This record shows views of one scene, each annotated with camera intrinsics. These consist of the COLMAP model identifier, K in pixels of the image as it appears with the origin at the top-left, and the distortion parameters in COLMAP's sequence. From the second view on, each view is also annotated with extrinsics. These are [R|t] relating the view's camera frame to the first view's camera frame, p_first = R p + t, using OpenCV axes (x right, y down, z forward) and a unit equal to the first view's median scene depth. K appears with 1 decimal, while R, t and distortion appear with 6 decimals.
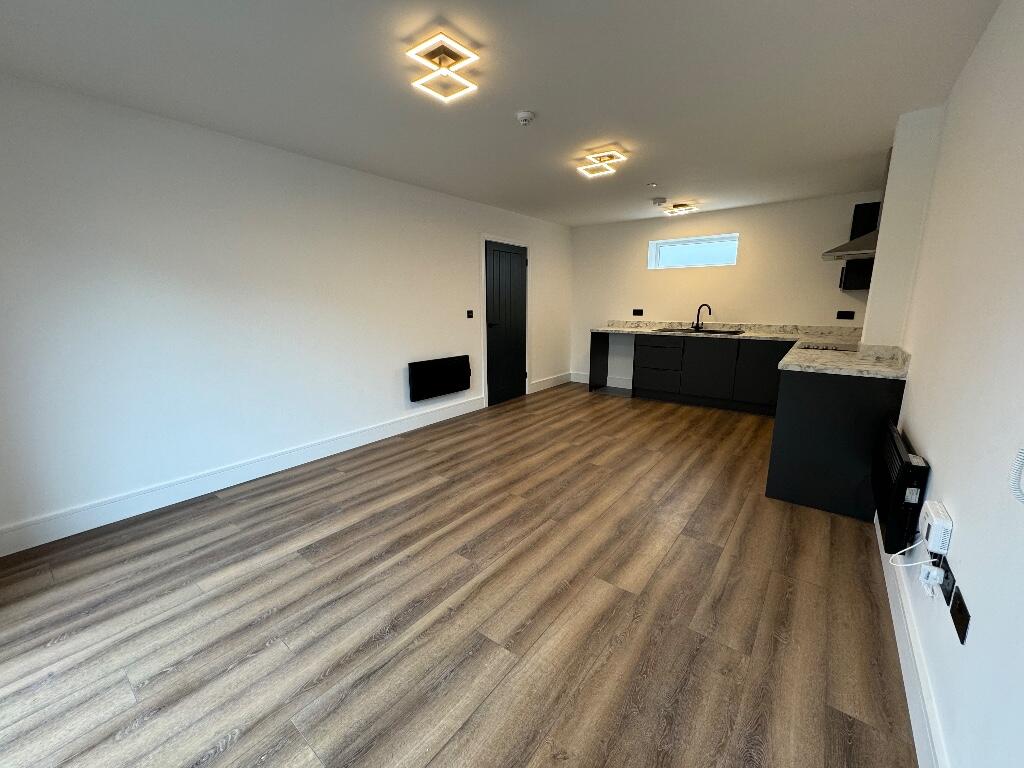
lens RADIAL K [[407.6, 0, 512.0], [0, 407.6, 384.0], [0, 0, 1]] dist [-0.006056, 0.000055]
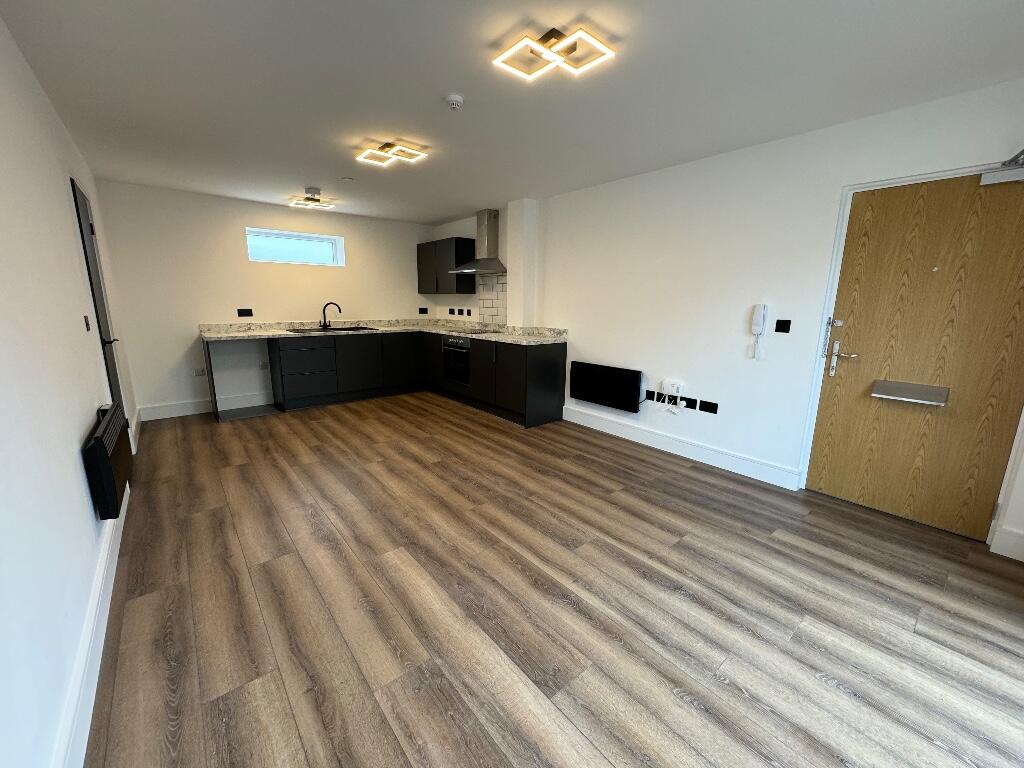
lens RADIAL K [[407.6, 0, 512.0], [0, 407.6, 384.0], [0, 0, 1]] dist [-0.006056, 0.000055]
pose [[0.211317, -0.192595, 0.958255, -0.779083], [0.185750, 0.970441, 0.154083, -0.126185], [-0.959605, 0.145435, 0.240845, 0.617325]]
